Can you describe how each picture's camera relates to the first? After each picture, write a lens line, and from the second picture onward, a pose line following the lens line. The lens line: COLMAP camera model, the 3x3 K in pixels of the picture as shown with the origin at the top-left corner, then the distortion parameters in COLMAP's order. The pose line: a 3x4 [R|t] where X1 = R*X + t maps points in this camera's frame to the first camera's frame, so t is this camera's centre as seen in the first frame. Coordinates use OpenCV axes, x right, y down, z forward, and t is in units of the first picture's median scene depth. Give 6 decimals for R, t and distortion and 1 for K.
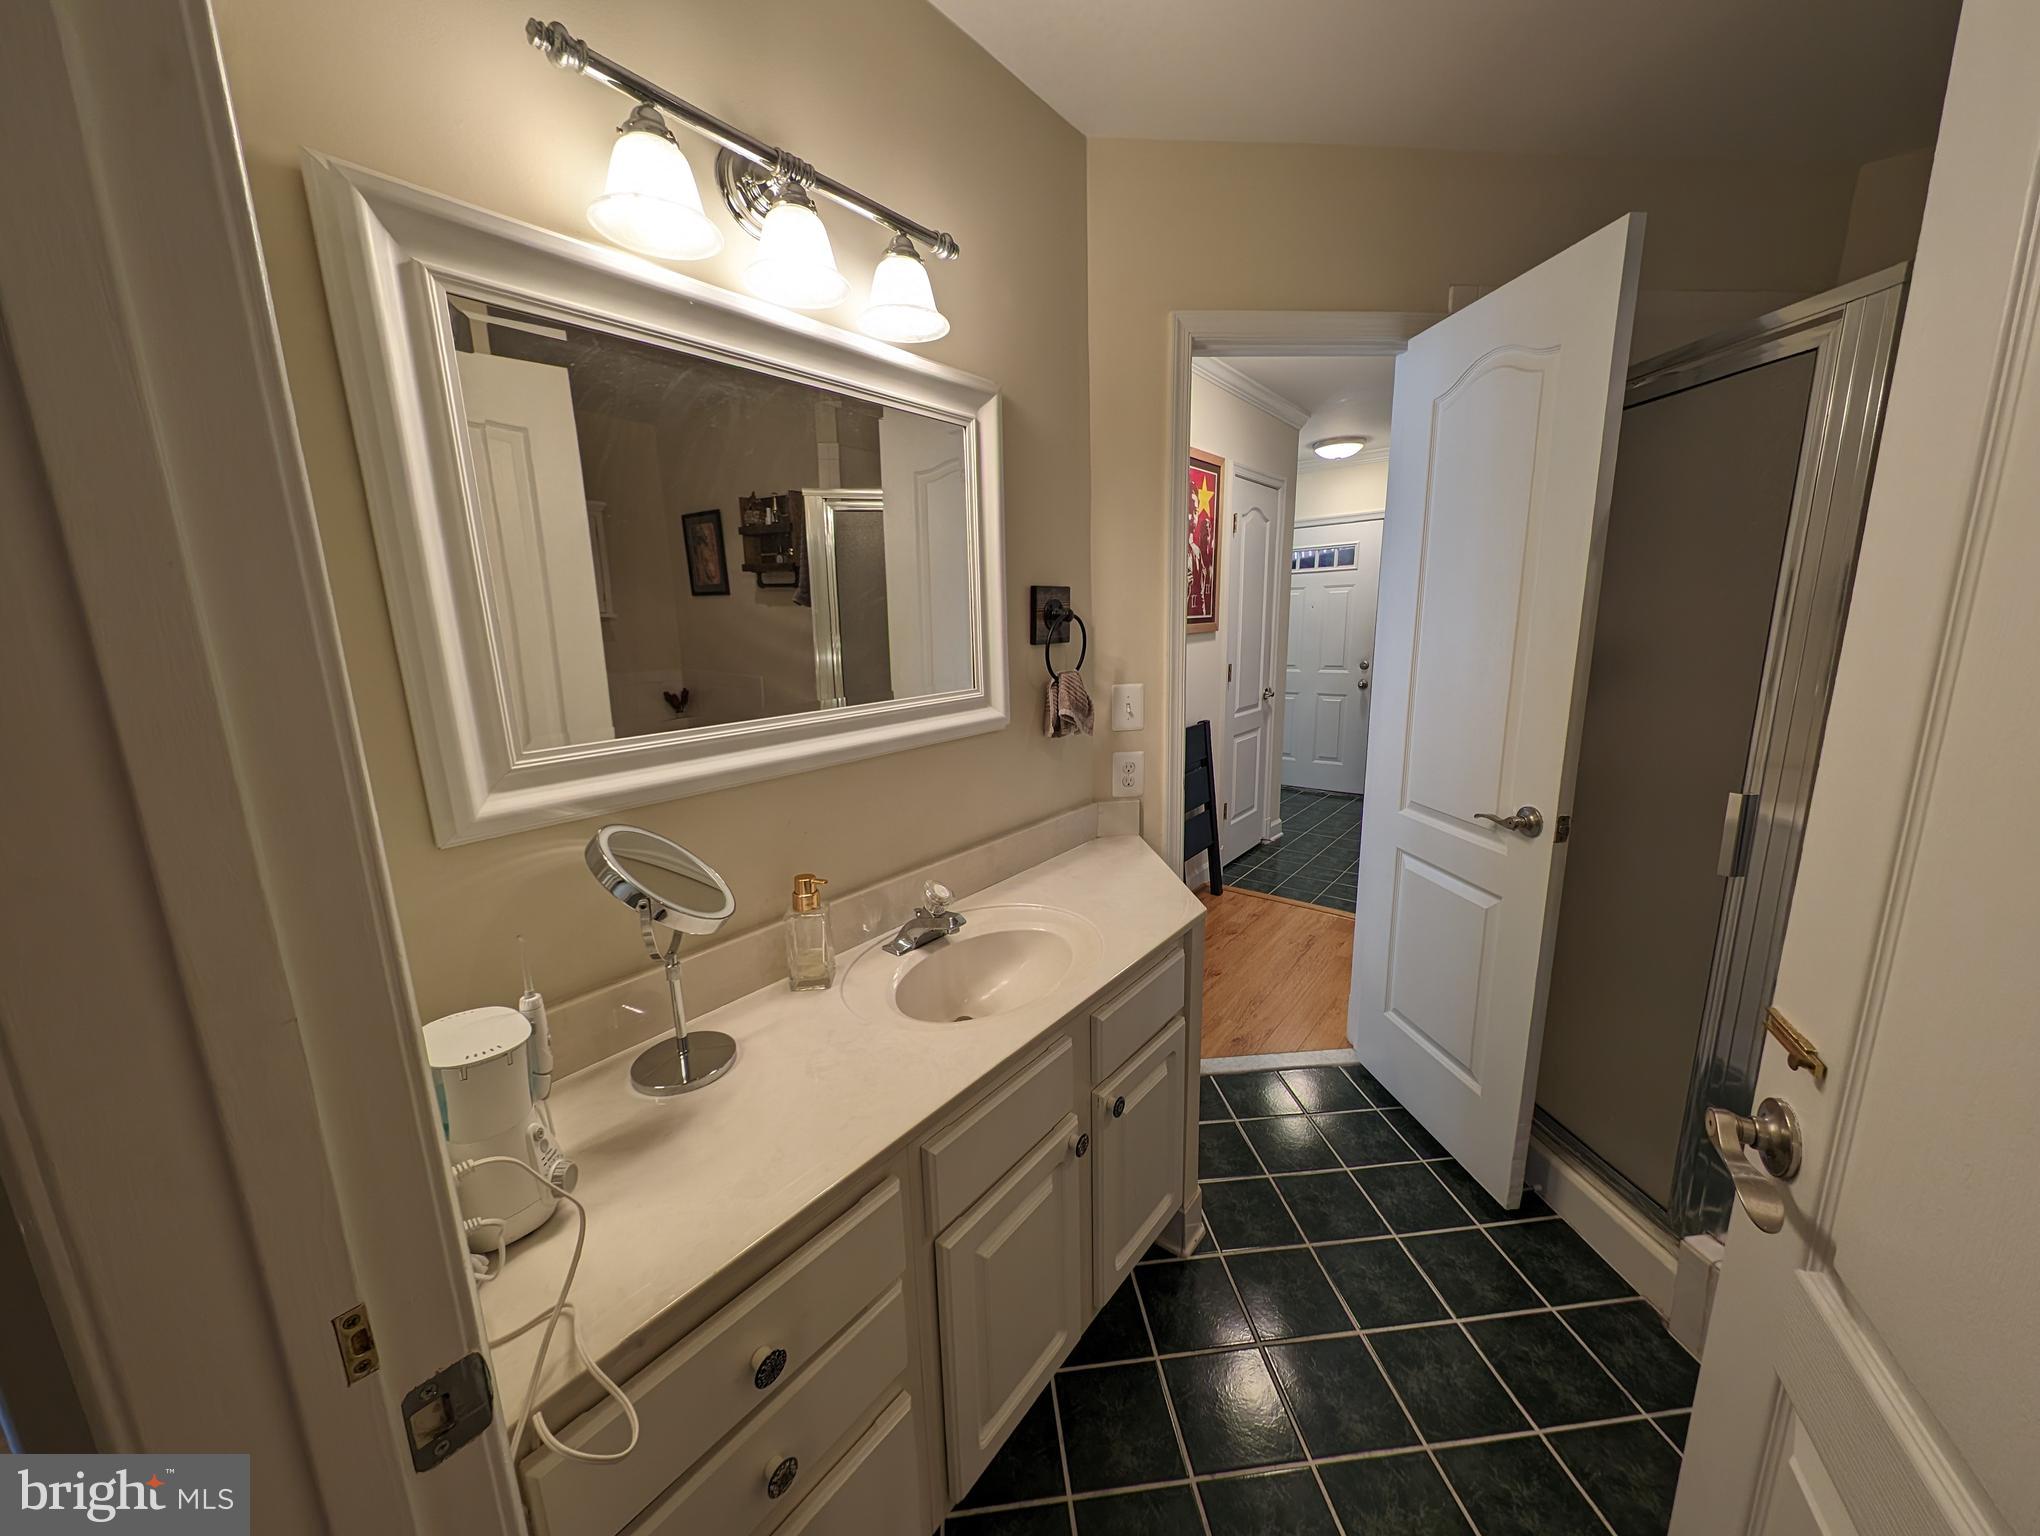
lens RADIAL K [[720.9, 0, 1015.7], [0, 720.9, 767.4], [0, 0, 1]] dist [0.014322, -0.008299]
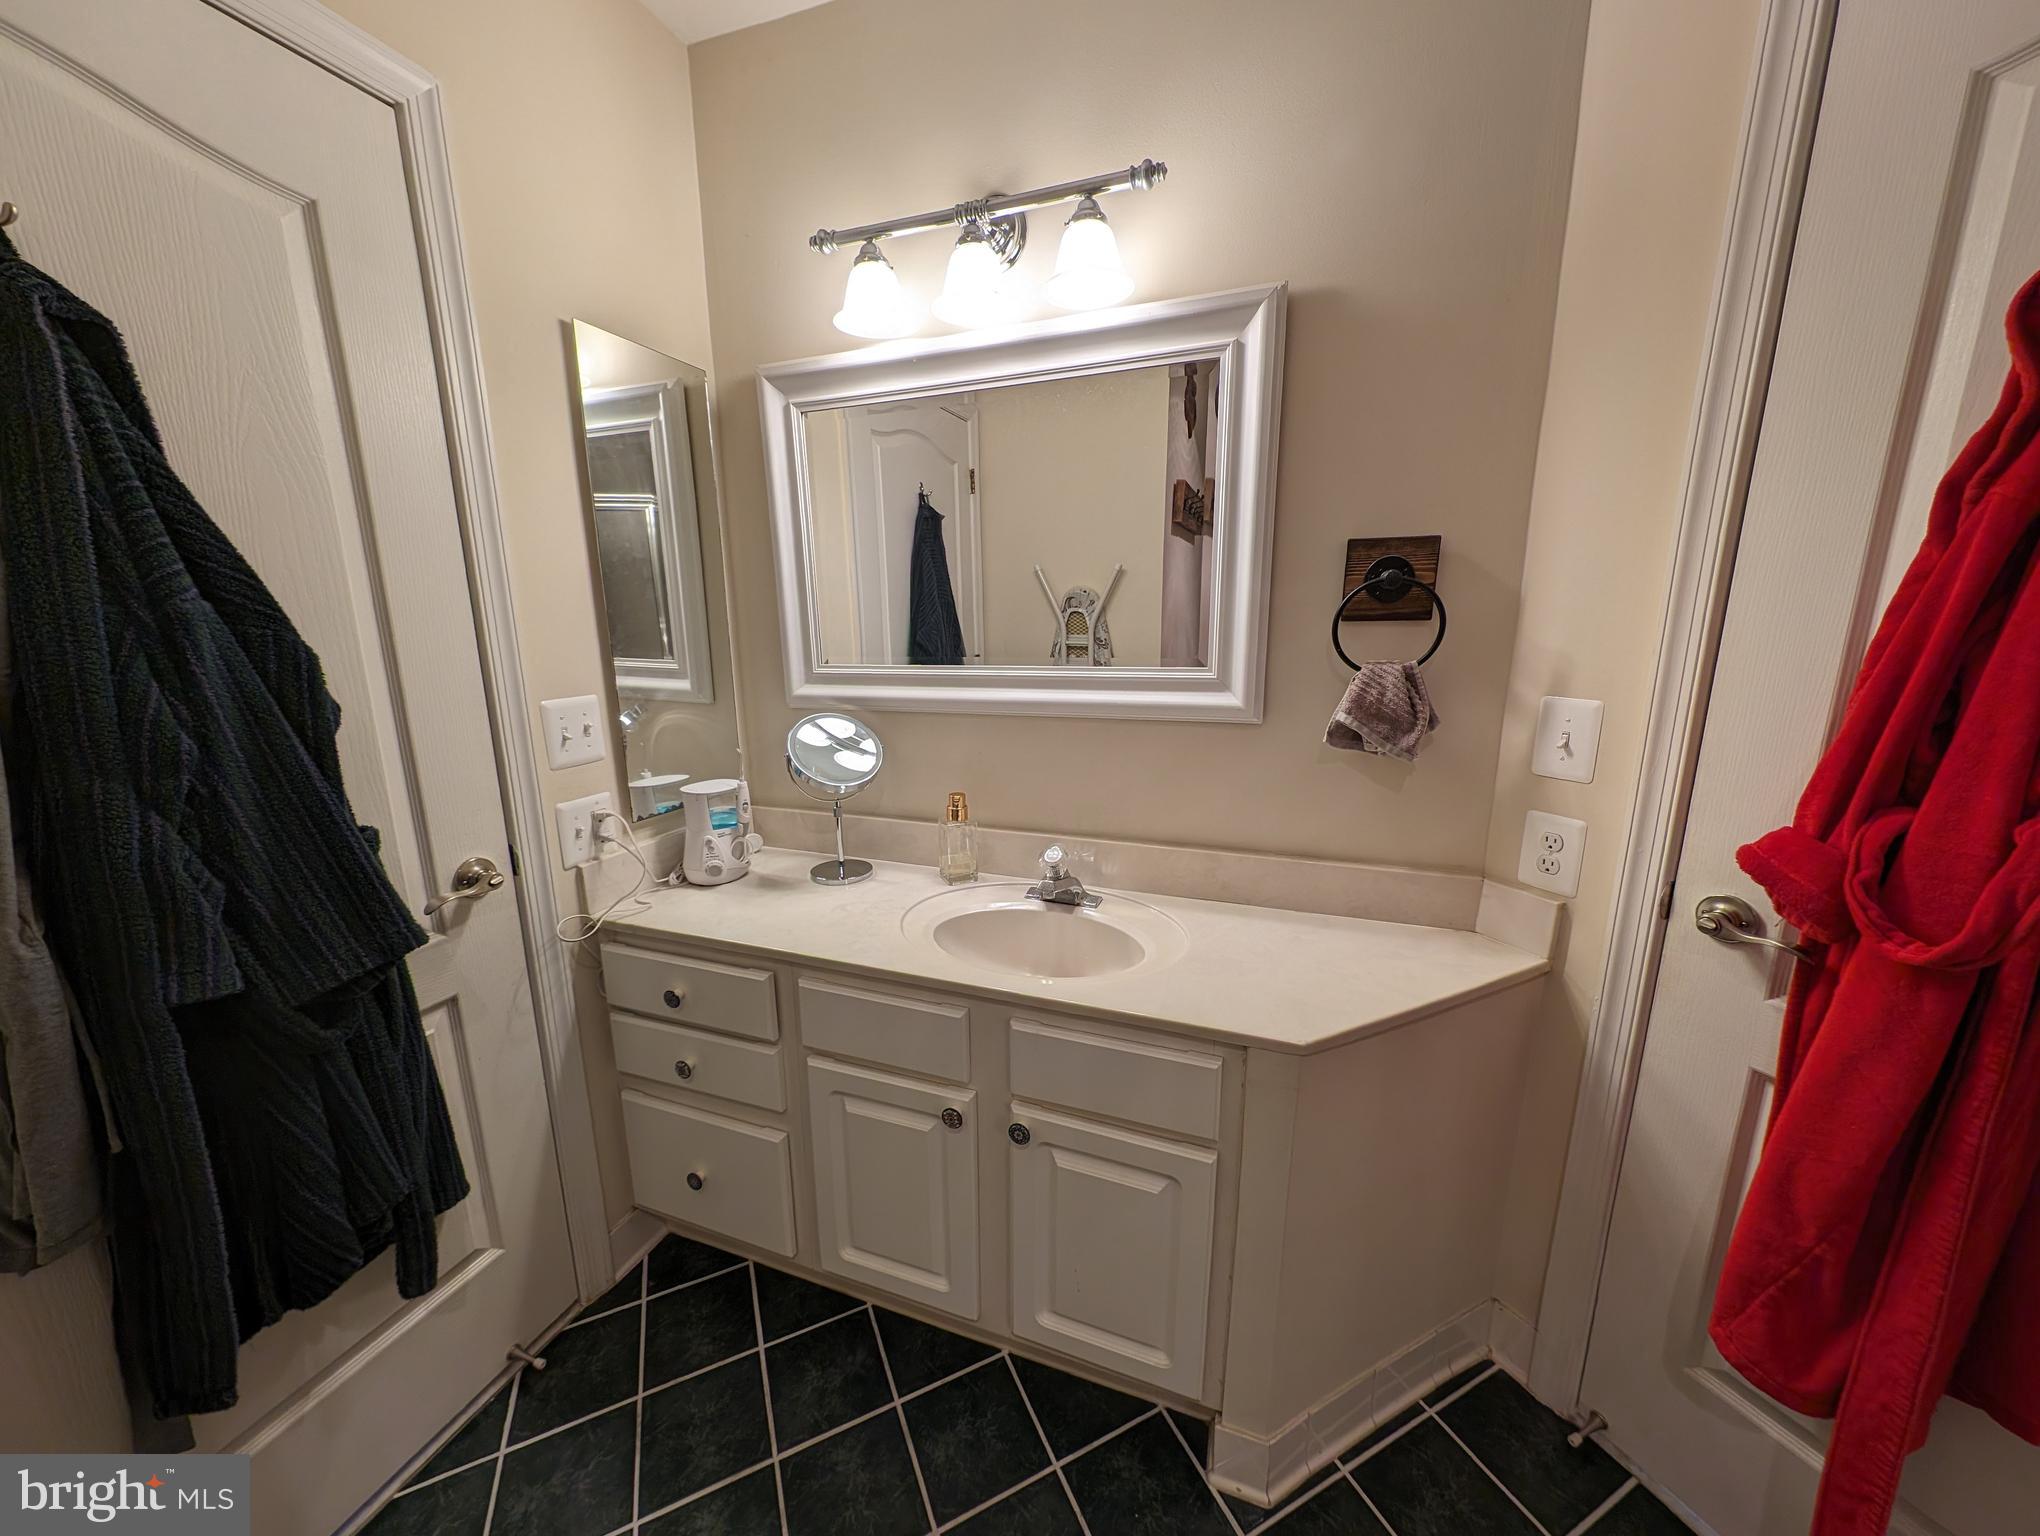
lens RADIAL K [[720.9, 0, 1015.7], [0, 720.9, 767.4], [0, 0, 1]] dist [0.014322, -0.008299]
pose [[0.330444, 0.221052, -0.917574, 0.765840], [-0.188120, 0.968105, 0.165478, -0.104451], [0.924888, 0.117933, 0.361489, 0.548045]]
